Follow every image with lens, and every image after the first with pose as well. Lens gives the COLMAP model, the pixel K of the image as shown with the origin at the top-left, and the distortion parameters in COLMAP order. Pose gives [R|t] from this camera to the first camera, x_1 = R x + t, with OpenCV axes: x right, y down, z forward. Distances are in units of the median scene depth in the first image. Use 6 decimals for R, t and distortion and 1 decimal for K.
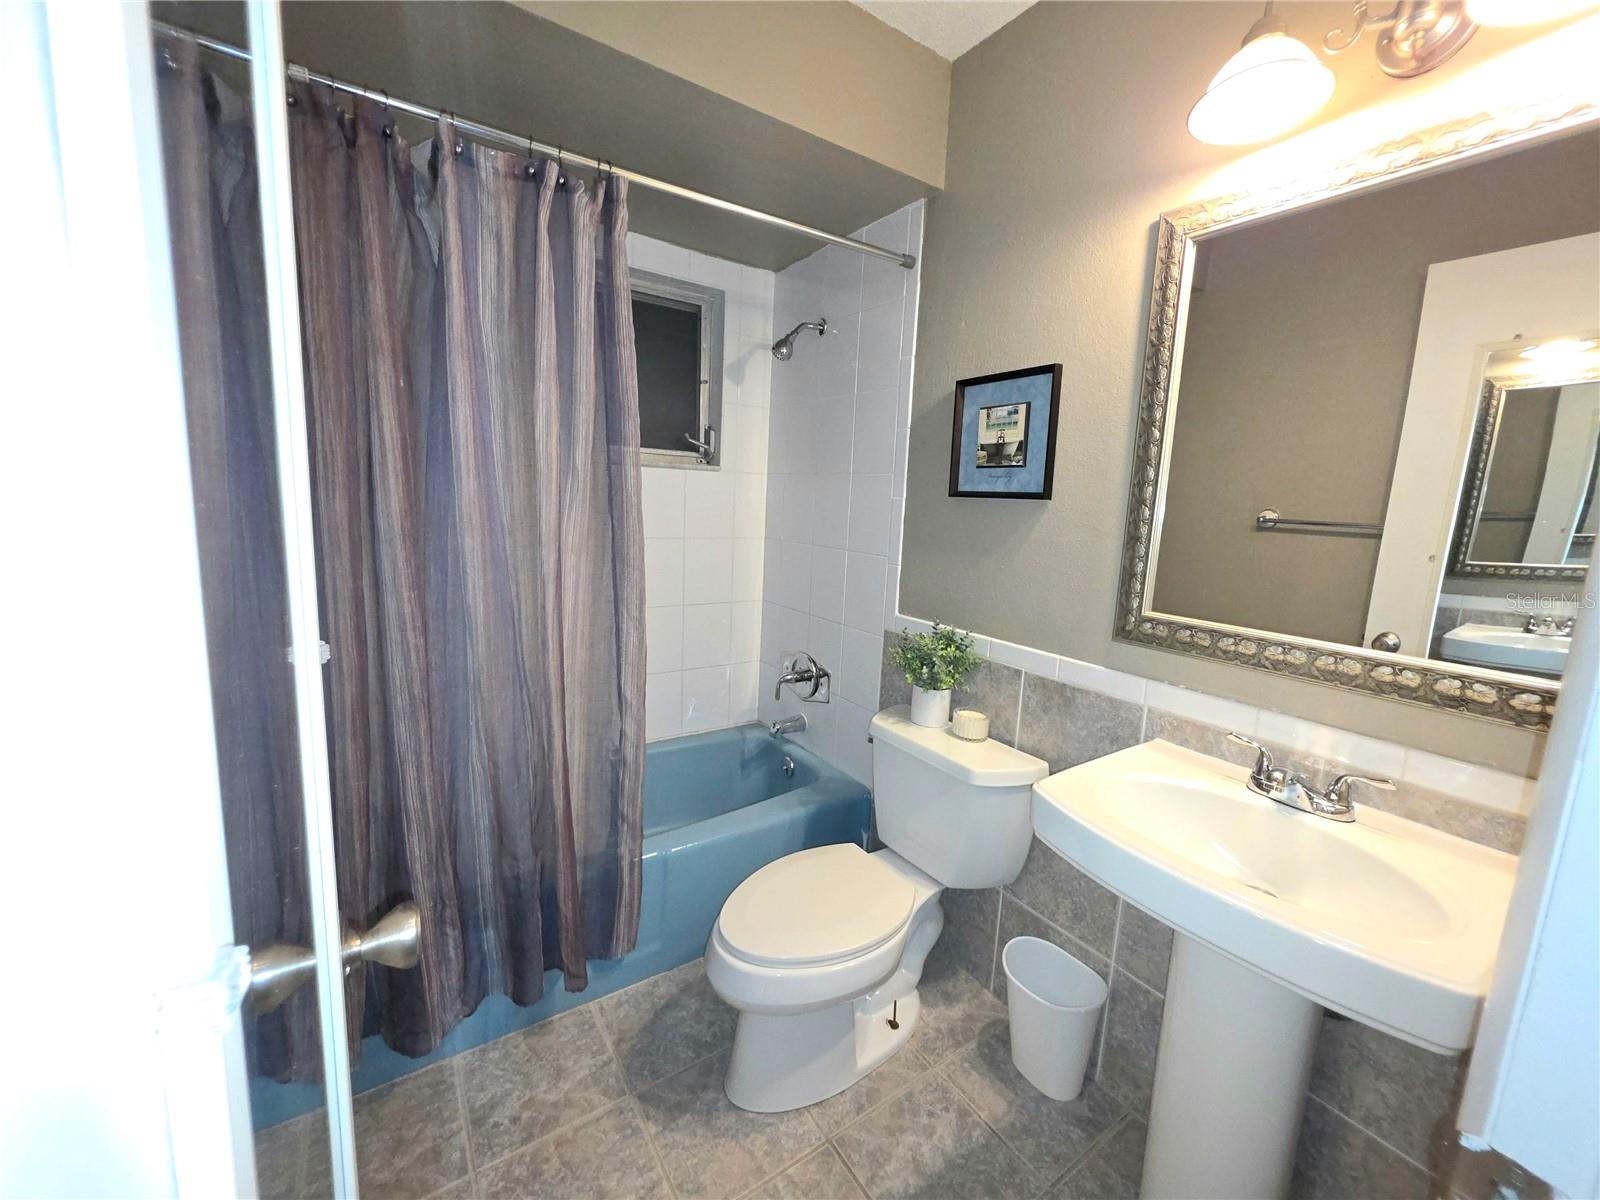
lens RADIAL K [[636.5, 0, 806.0], [0, 636.5, 592.2], [0, 0, 1]] dist [0.002331, -0.000328]
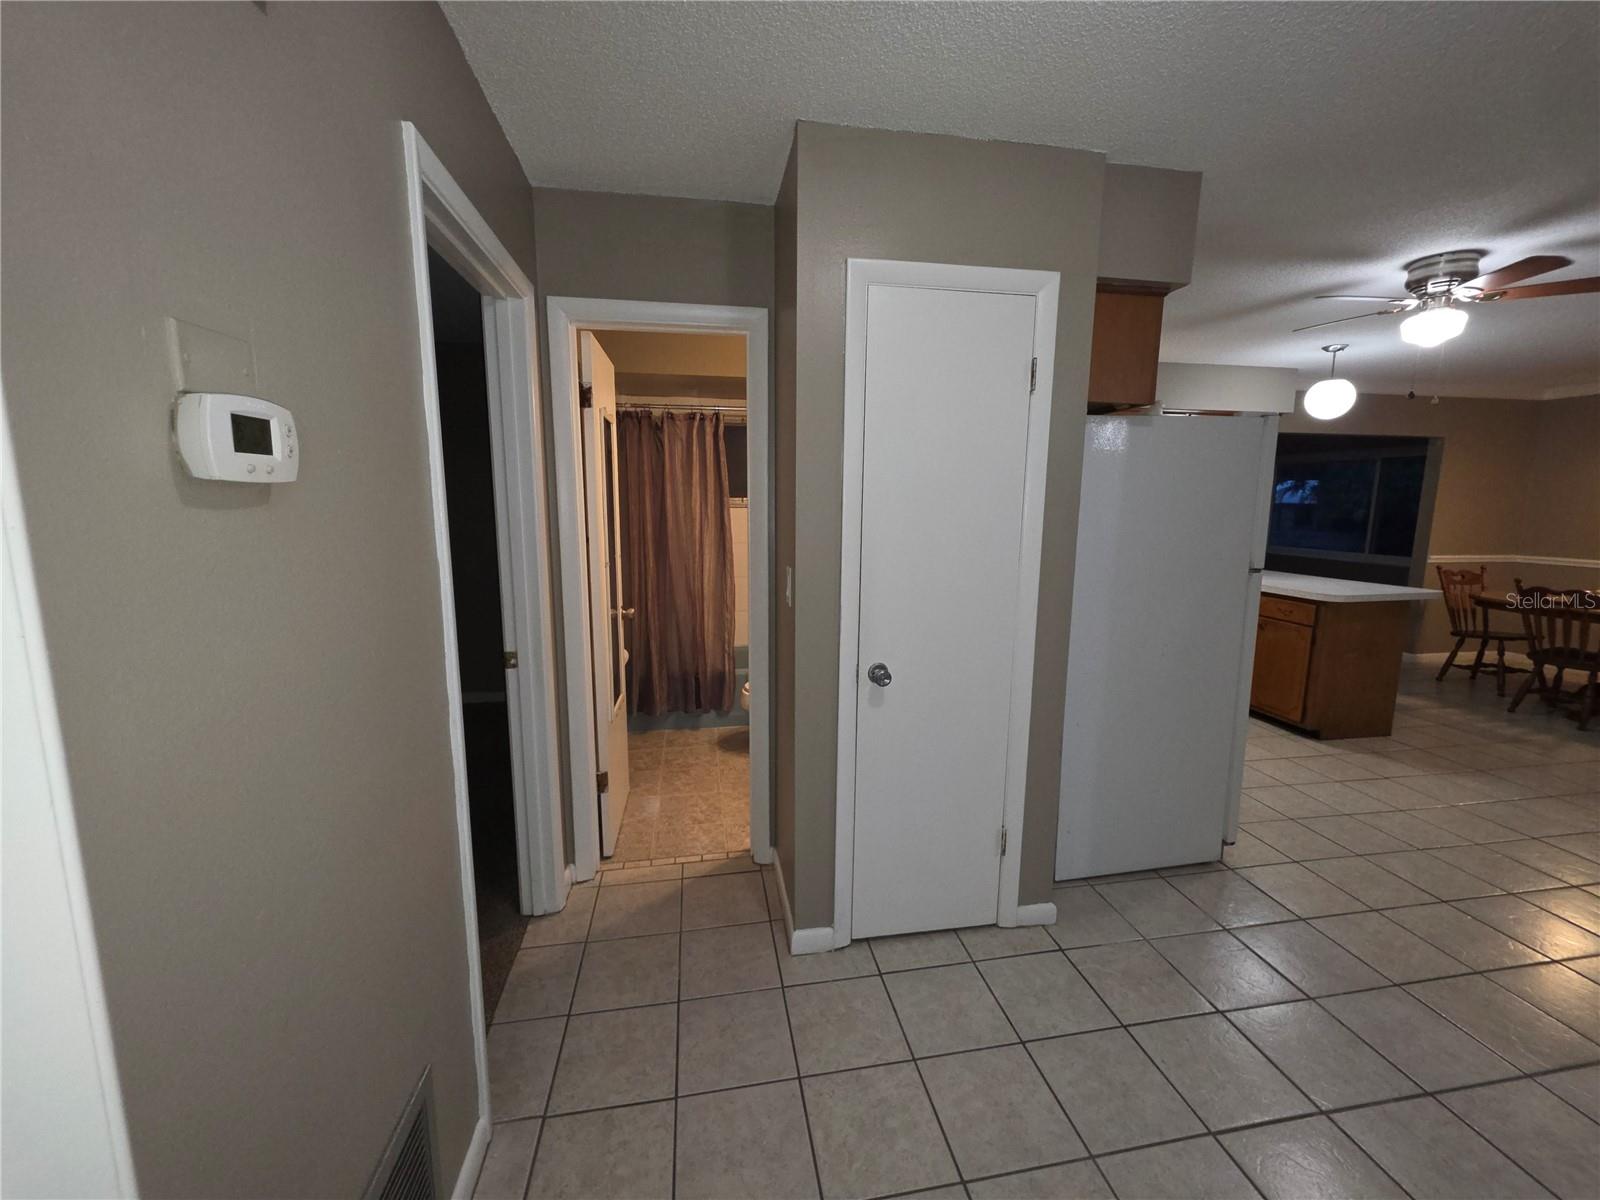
lens RADIAL K [[636.5, 0, 806.0], [0, 636.5, 592.2], [0, 0, 1]] dist [0.002331, -0.000328]
pose [[0.910426, 0.019591, -0.413209, 1.259690], [-0.024643, 0.999672, -0.006901, 0.152867], [0.412938, 0.016466, 0.910610, -1.418960]]
